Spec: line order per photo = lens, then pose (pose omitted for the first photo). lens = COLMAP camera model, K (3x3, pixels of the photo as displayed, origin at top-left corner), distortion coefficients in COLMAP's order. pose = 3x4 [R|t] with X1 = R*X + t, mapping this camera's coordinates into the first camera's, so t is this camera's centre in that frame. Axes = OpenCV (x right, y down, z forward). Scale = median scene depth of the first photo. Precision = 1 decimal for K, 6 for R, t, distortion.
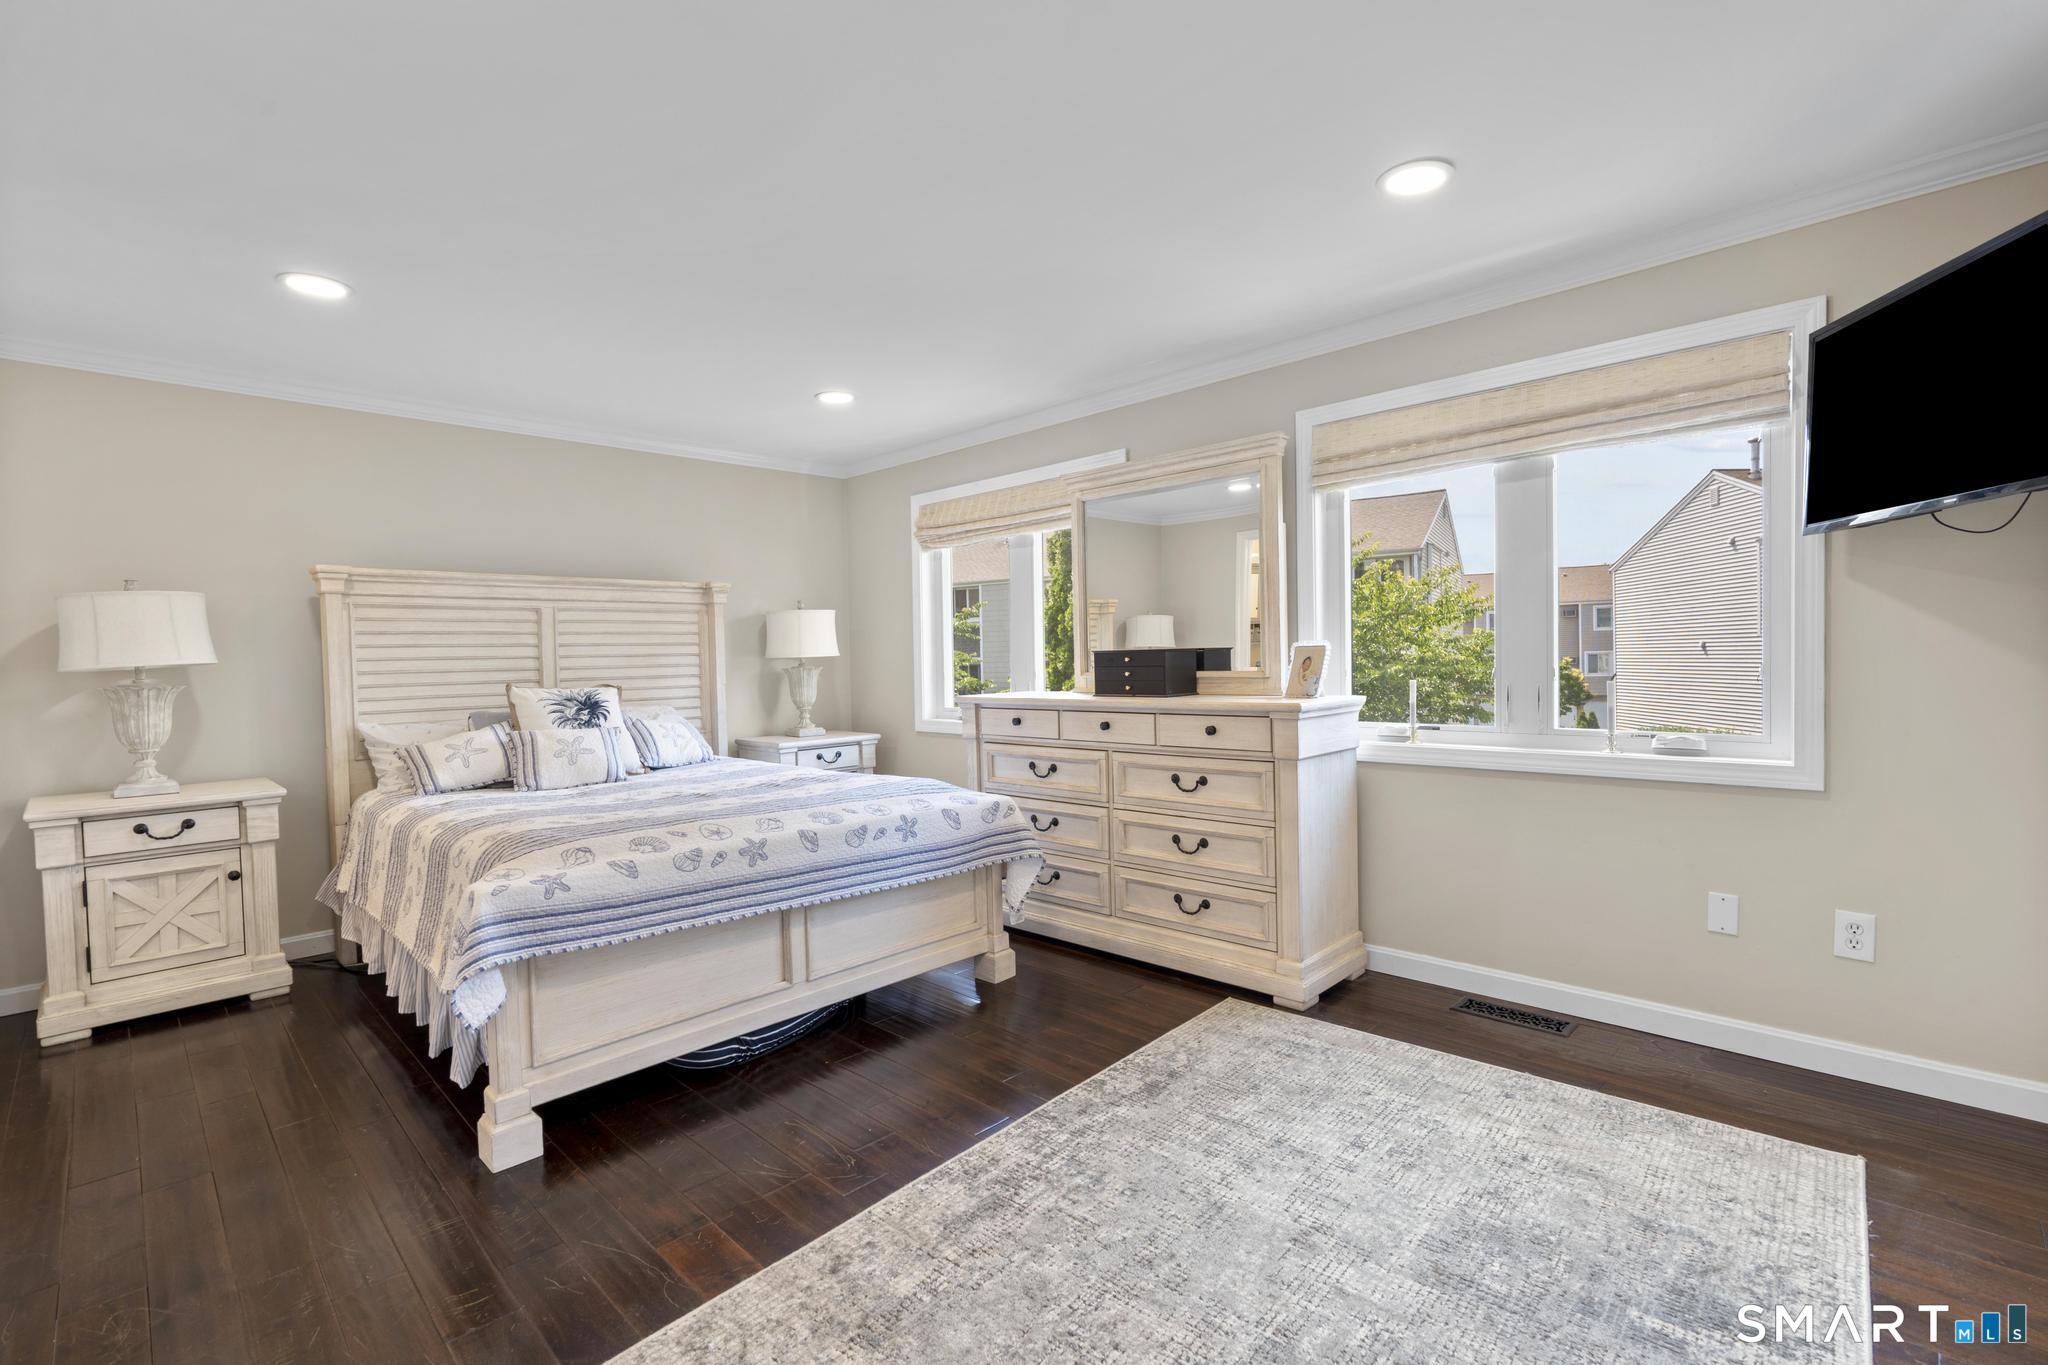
lens RADIAL K [[922.3, 0, 1023.1], [0, 922.3, 688.4], [0, 0, 1]] dist [0.000588, 0.000216]
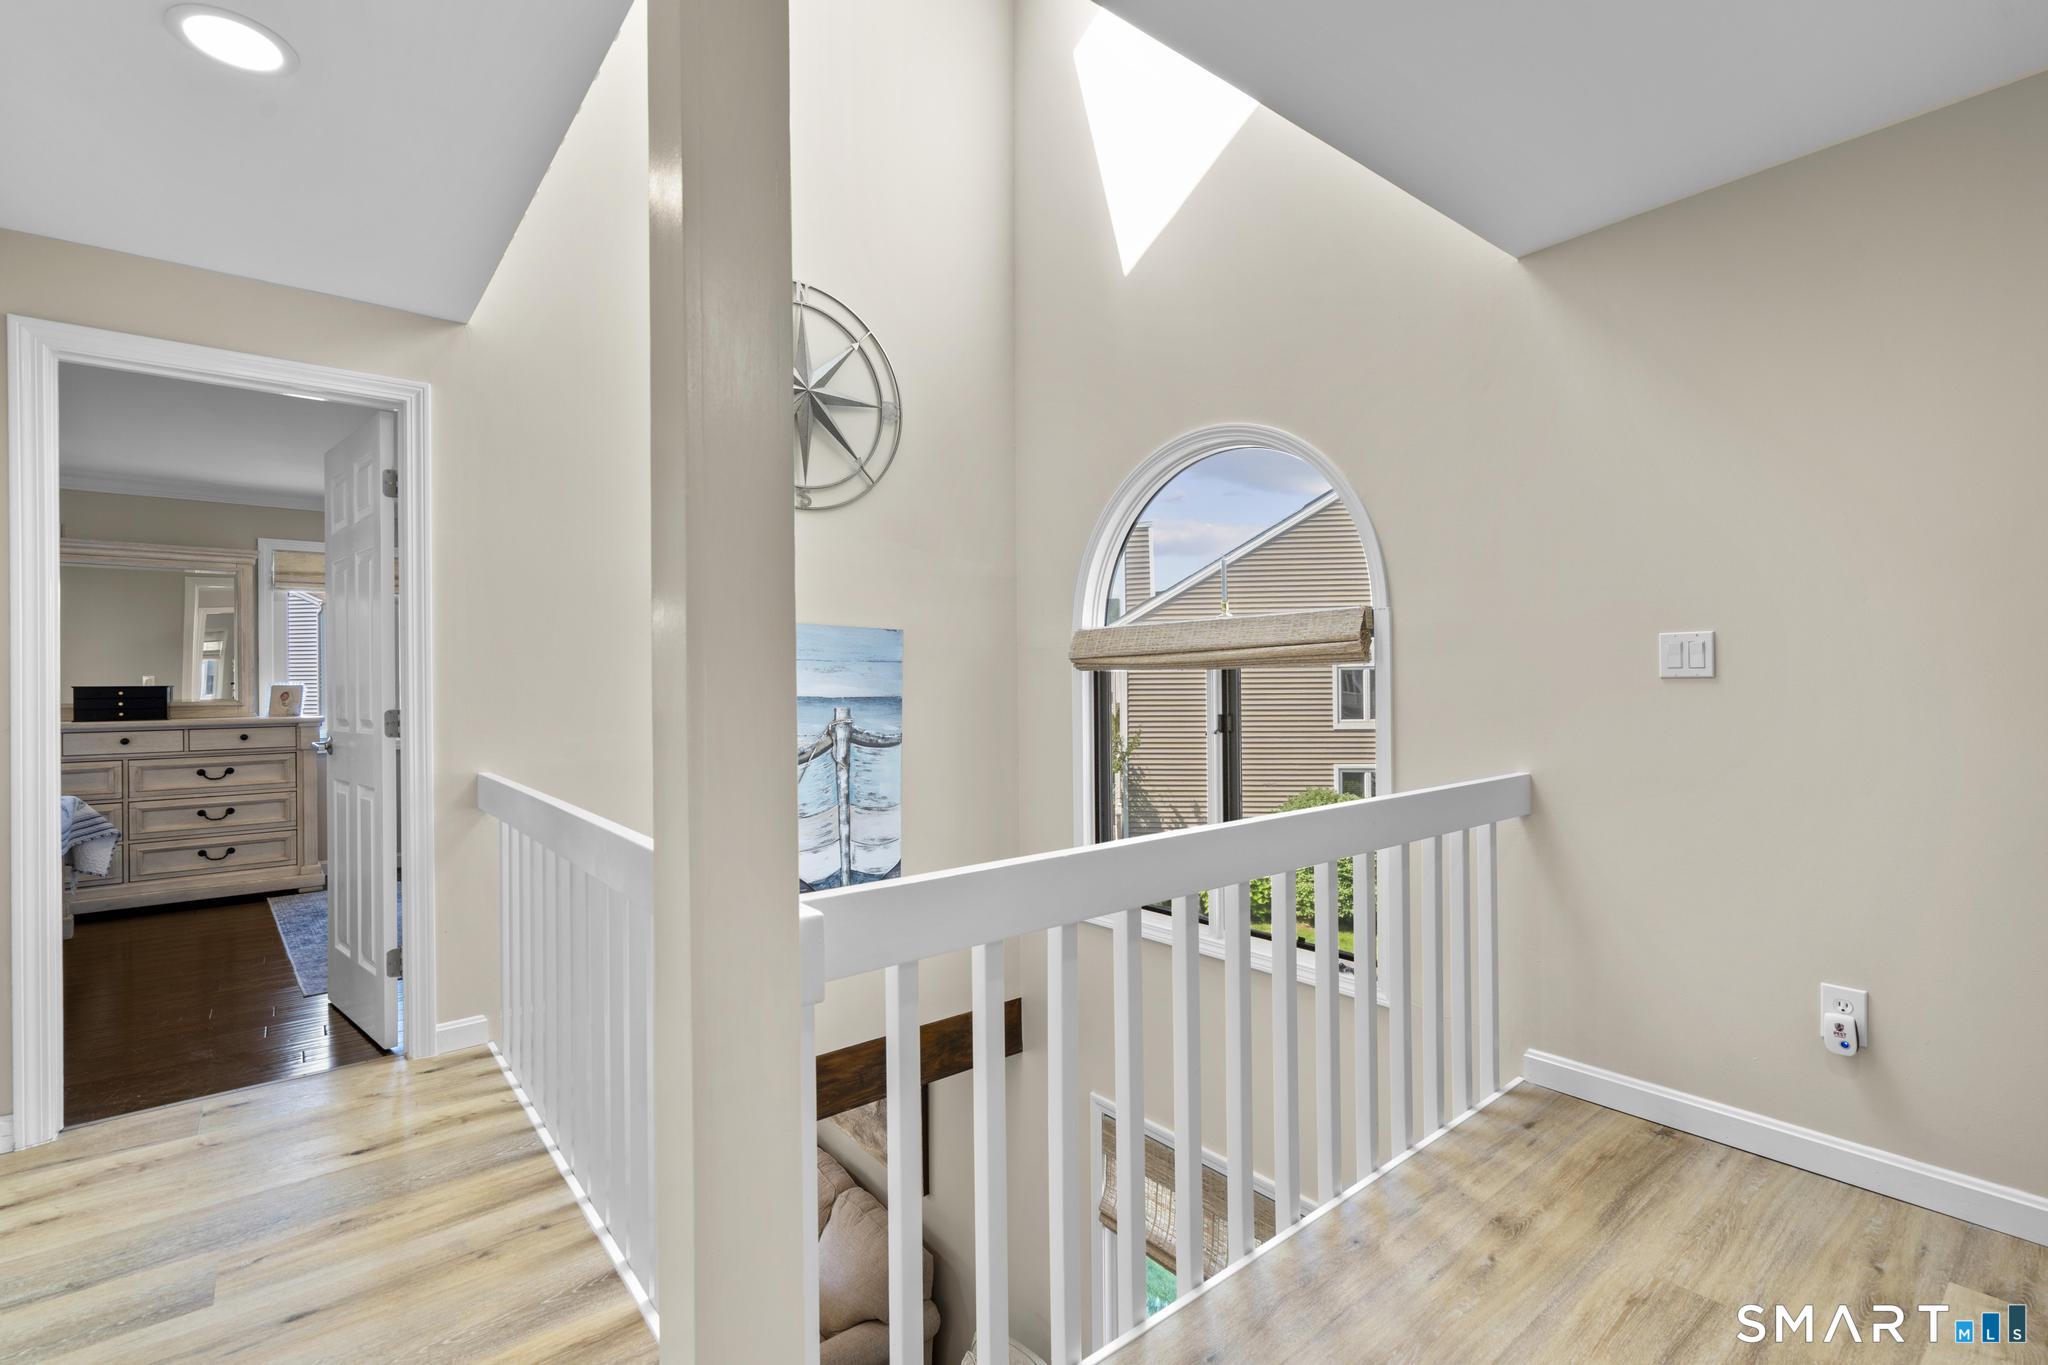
lens RADIAL K [[922.3, 0, 1023.4], [0, 922.3, 685.8], [0, 0, 1]] dist [0.000588, 0.000216]
pose [[0.110820, 0.023708, 0.993558, -1.188061], [0.037137, 0.998918, -0.027978, 0.049071], [-0.993146, 0.039998, 0.109819, -0.502928]]
